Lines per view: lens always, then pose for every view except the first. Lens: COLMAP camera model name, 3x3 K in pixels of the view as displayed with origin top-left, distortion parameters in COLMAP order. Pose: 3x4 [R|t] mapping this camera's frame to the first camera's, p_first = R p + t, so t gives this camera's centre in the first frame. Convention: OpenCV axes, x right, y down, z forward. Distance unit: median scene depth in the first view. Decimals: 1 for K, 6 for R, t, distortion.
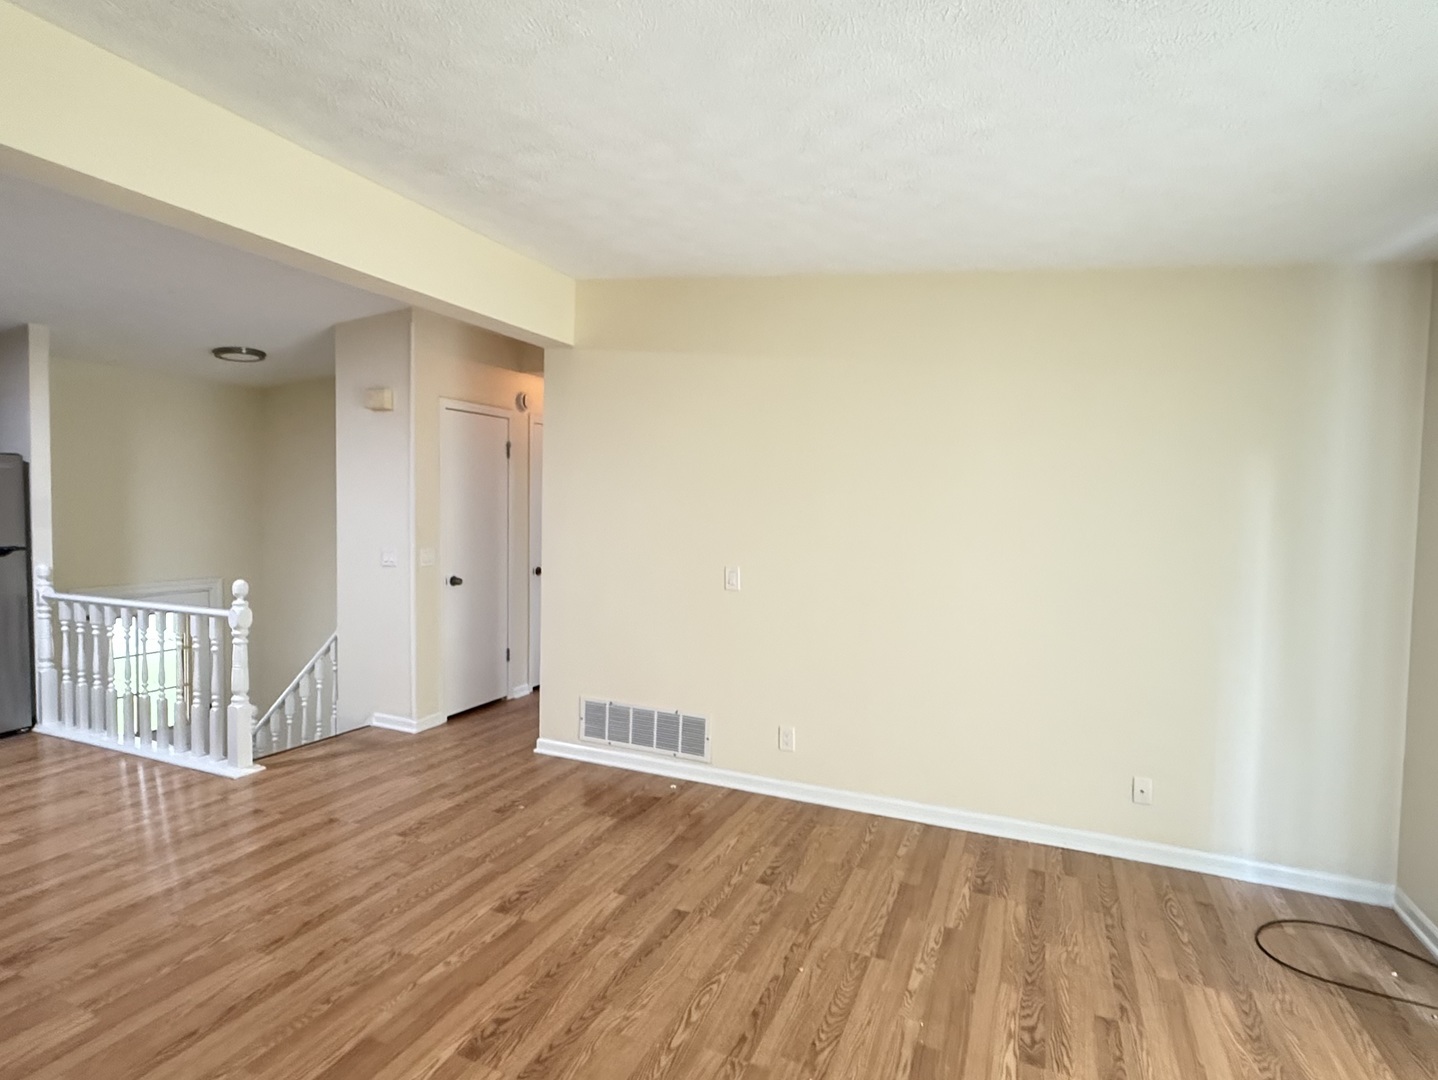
lens RADIAL K [[751.9, 0, 713.2], [0, 751.9, 542.7], [0, 0, 1]] dist [-0.001022, -0.000200]
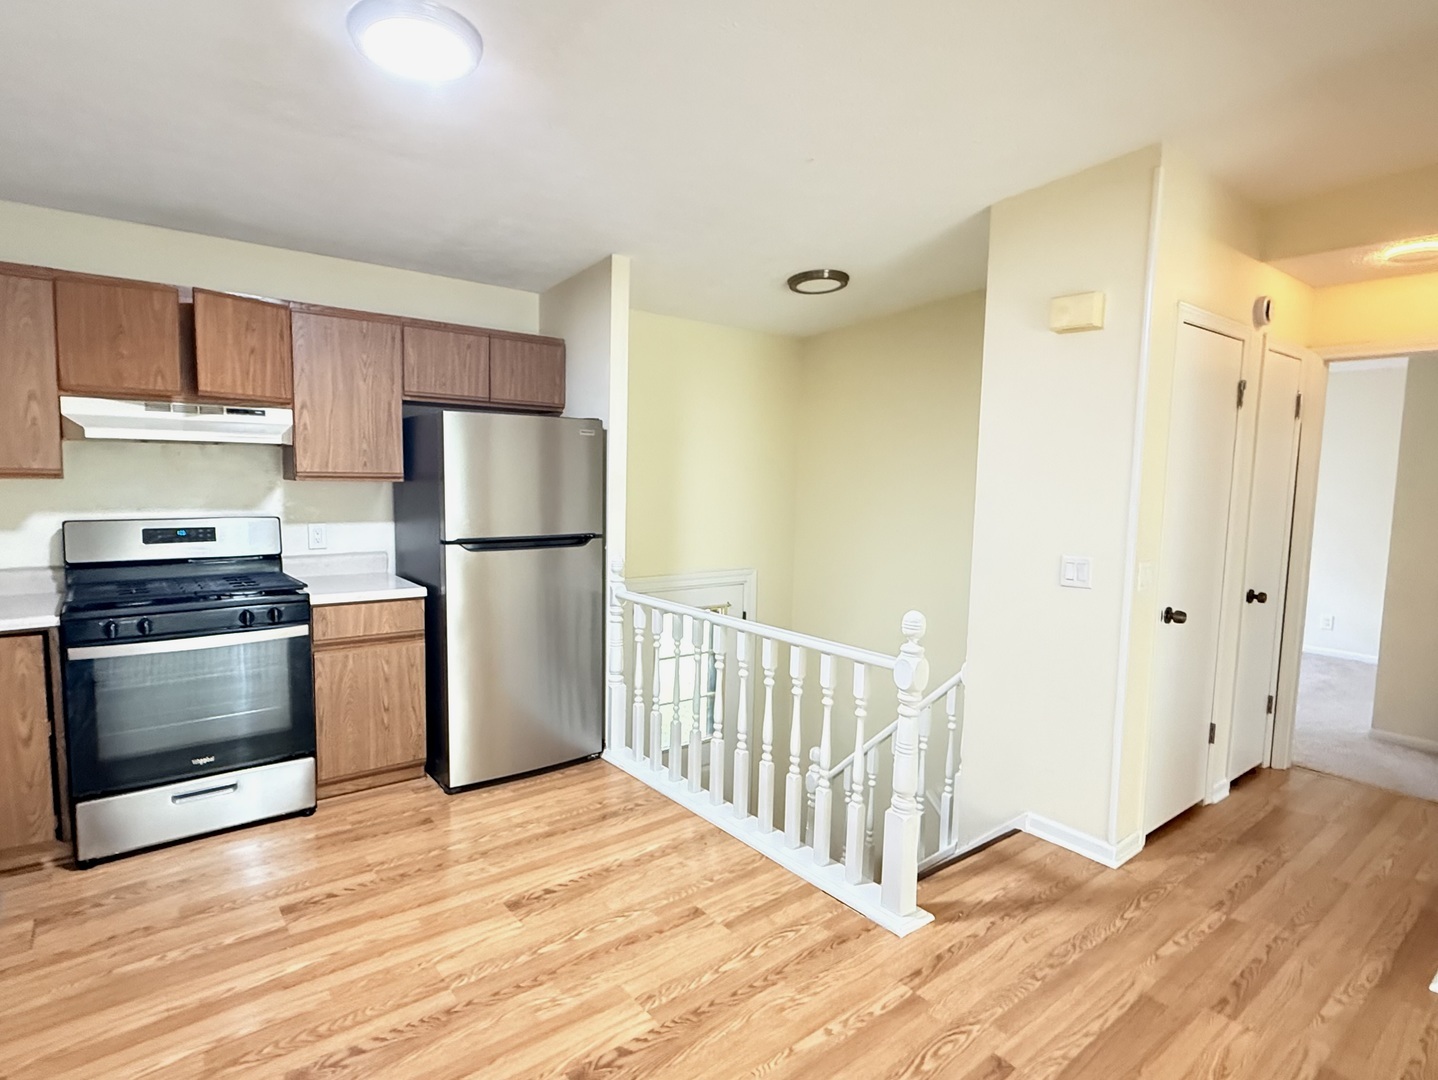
lens RADIAL K [[751.9, 0, 713.2], [0, 751.9, 542.7], [0, 0, 1]] dist [-0.001022, -0.000200]
pose [[0.881724, 0.046790, -0.469439, -0.421117], [-0.030289, 0.998631, 0.042647, -0.022933], [0.470792, -0.023384, 0.881934, 0.334882]]
